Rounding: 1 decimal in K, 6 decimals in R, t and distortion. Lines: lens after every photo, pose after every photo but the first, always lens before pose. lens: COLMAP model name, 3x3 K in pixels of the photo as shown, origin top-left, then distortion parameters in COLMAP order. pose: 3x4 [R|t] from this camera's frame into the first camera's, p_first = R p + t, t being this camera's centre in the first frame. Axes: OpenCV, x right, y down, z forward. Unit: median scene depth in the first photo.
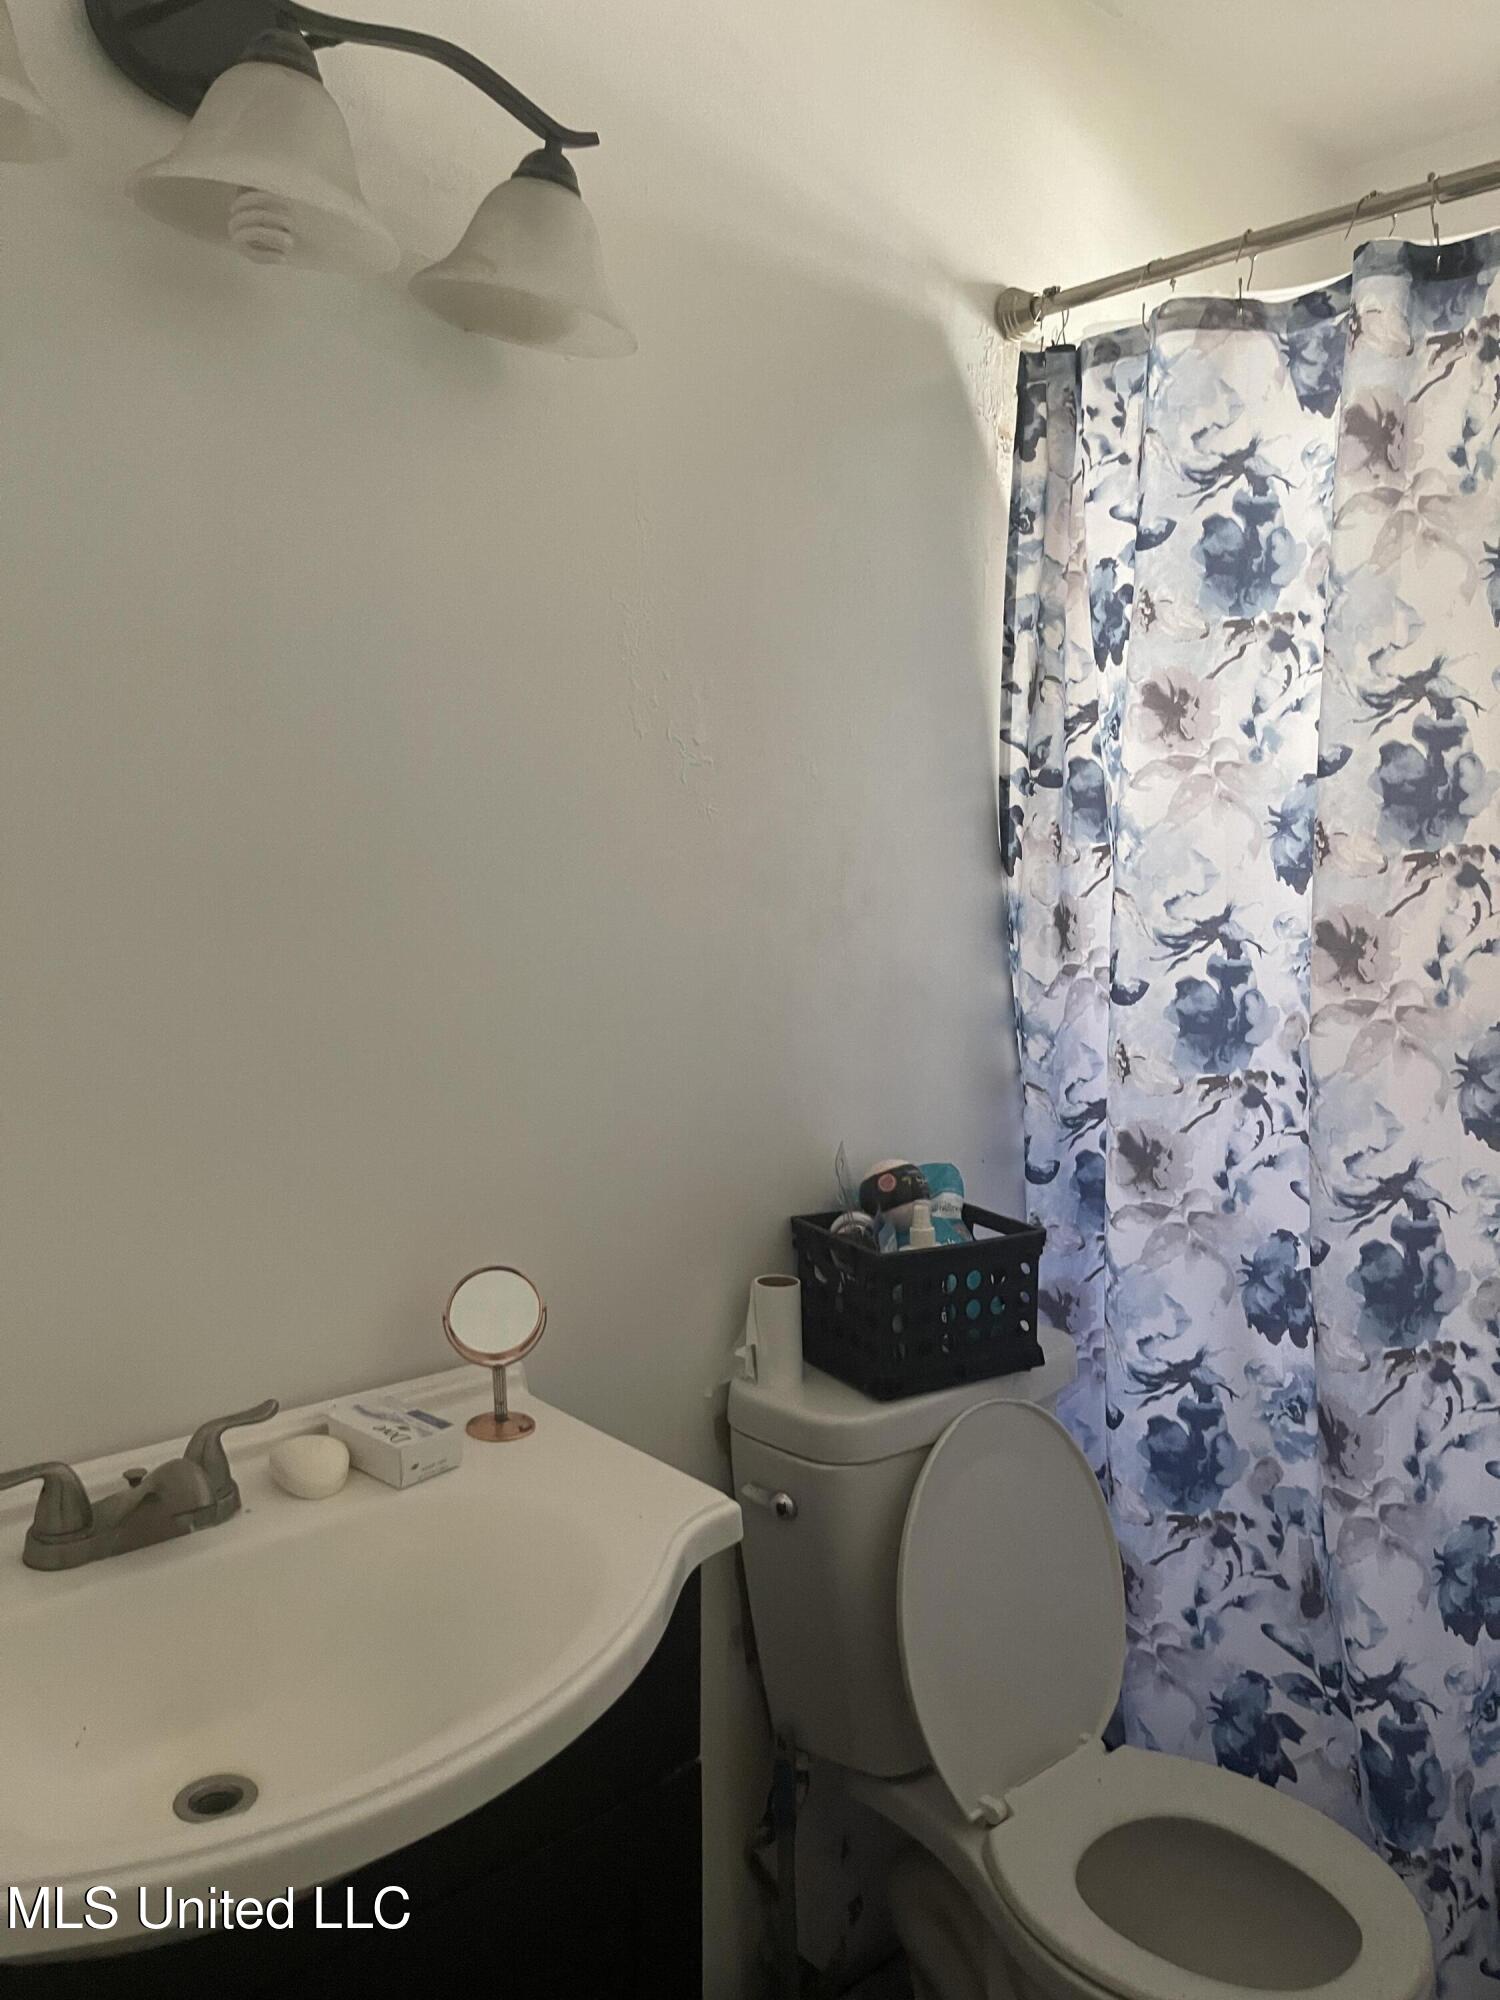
lens RADIAL K [[1502.5, 0, 755.0], [0, 1502.5, 1013.8], [0, 0, 1]] dist [0.048613, -0.058884]
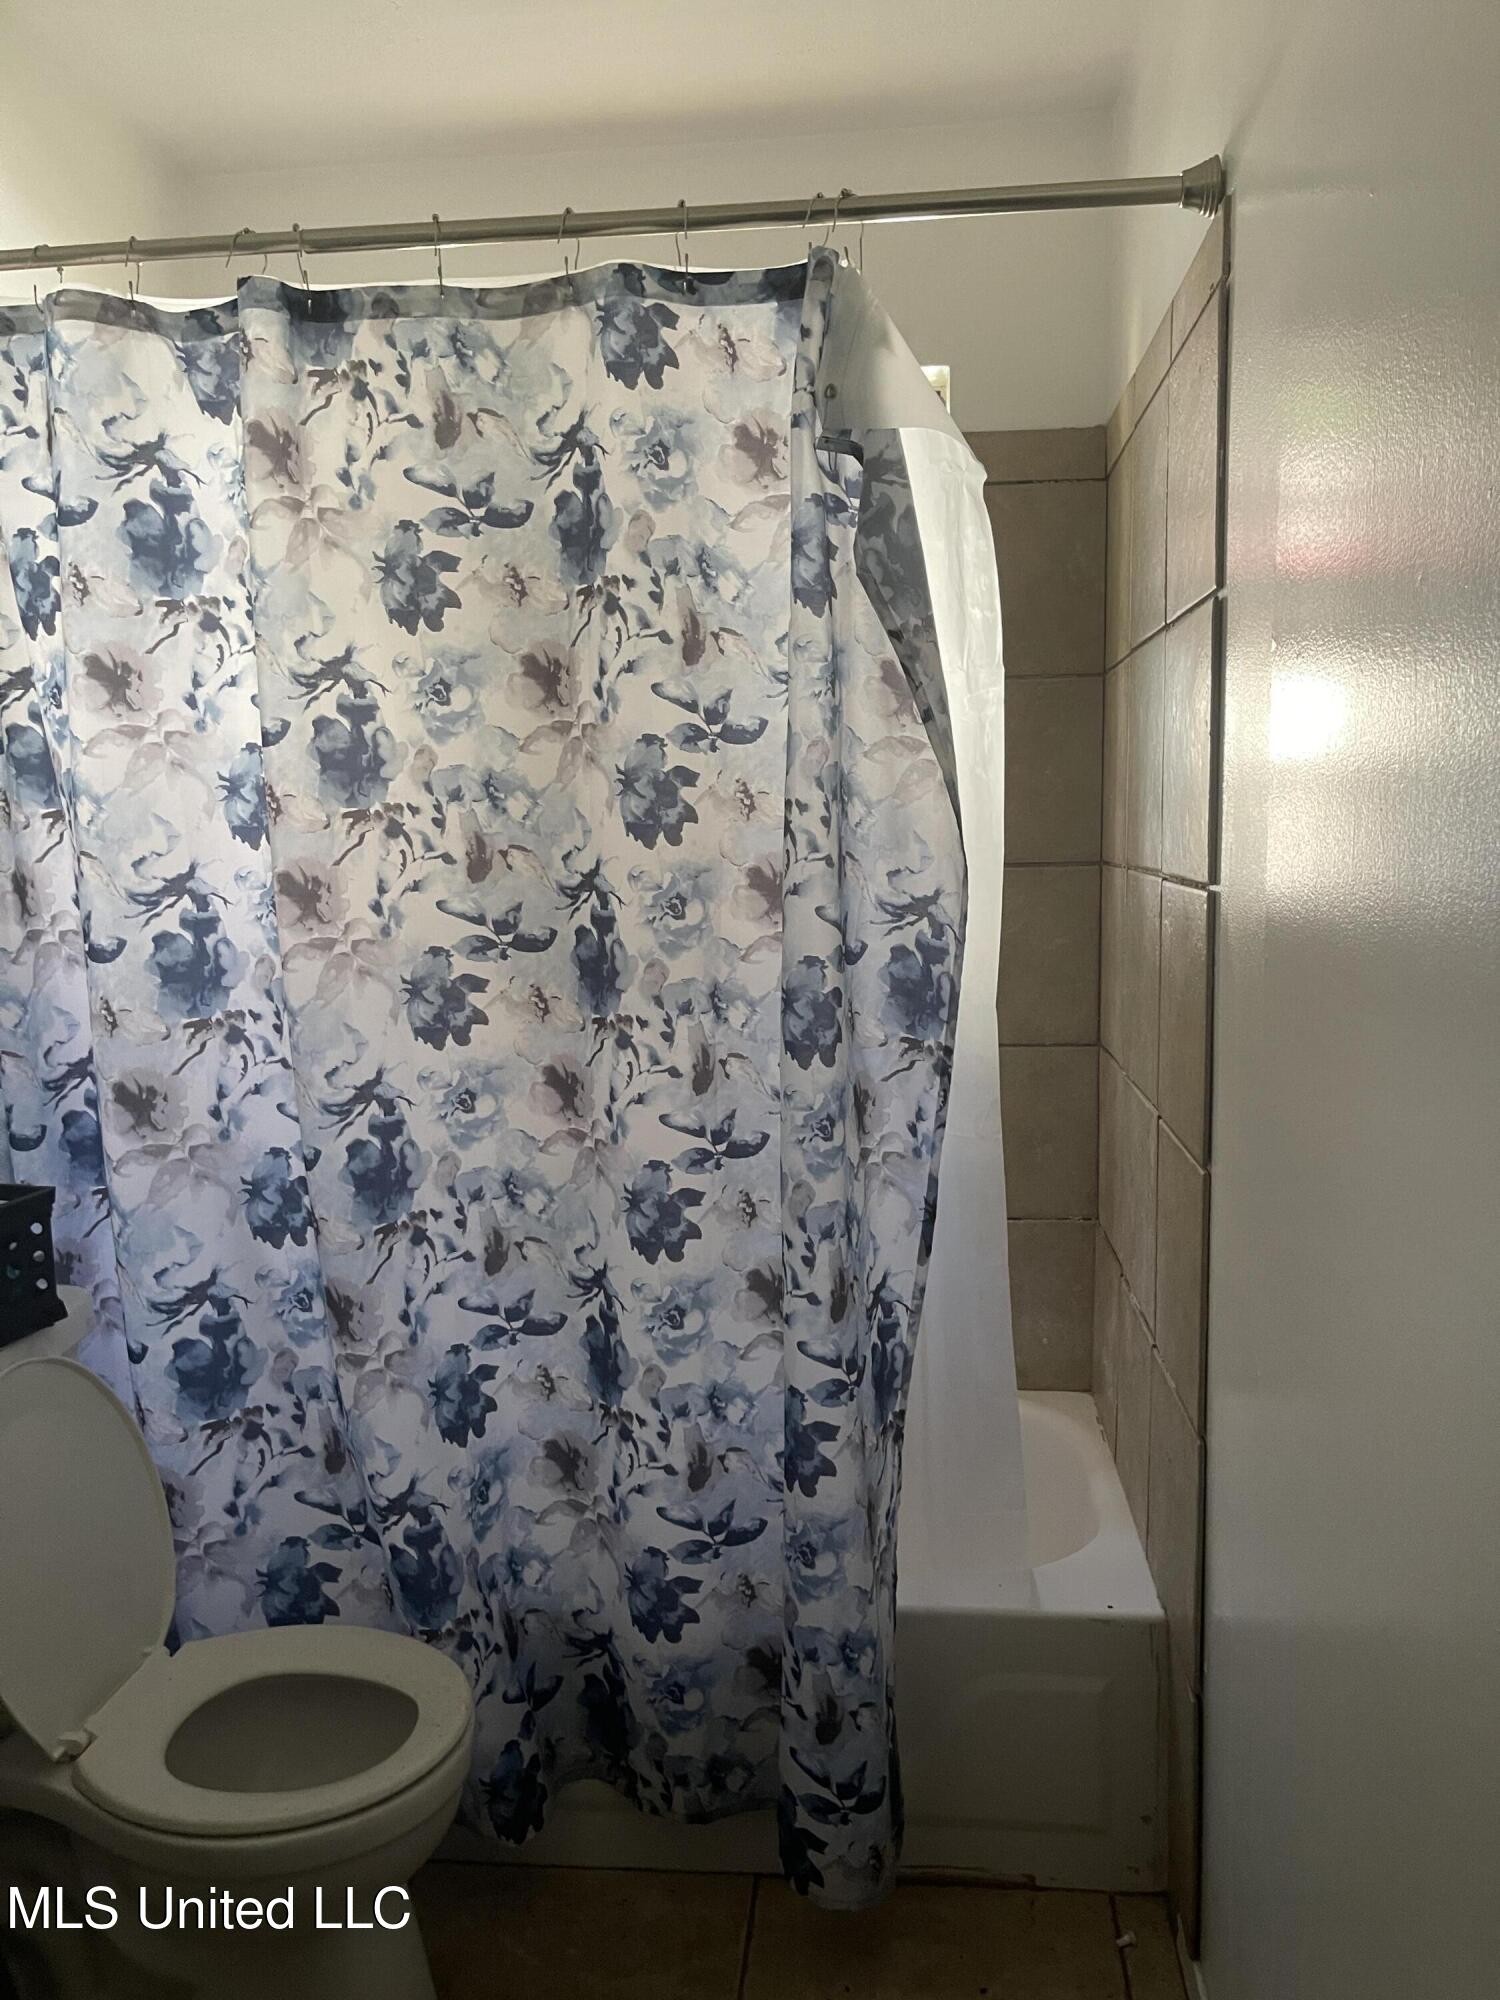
lens RADIAL K [[1502.5, 0, 755.0], [0, 1502.5, 1013.8], [0, 0, 1]] dist [0.048613, -0.058884]
pose [[0.756614, -0.114031, 0.643842, -0.096509], [0.099055, 0.993300, 0.059519, 0.012024], [-0.646316, 0.018743, 0.762840, -0.098401]]
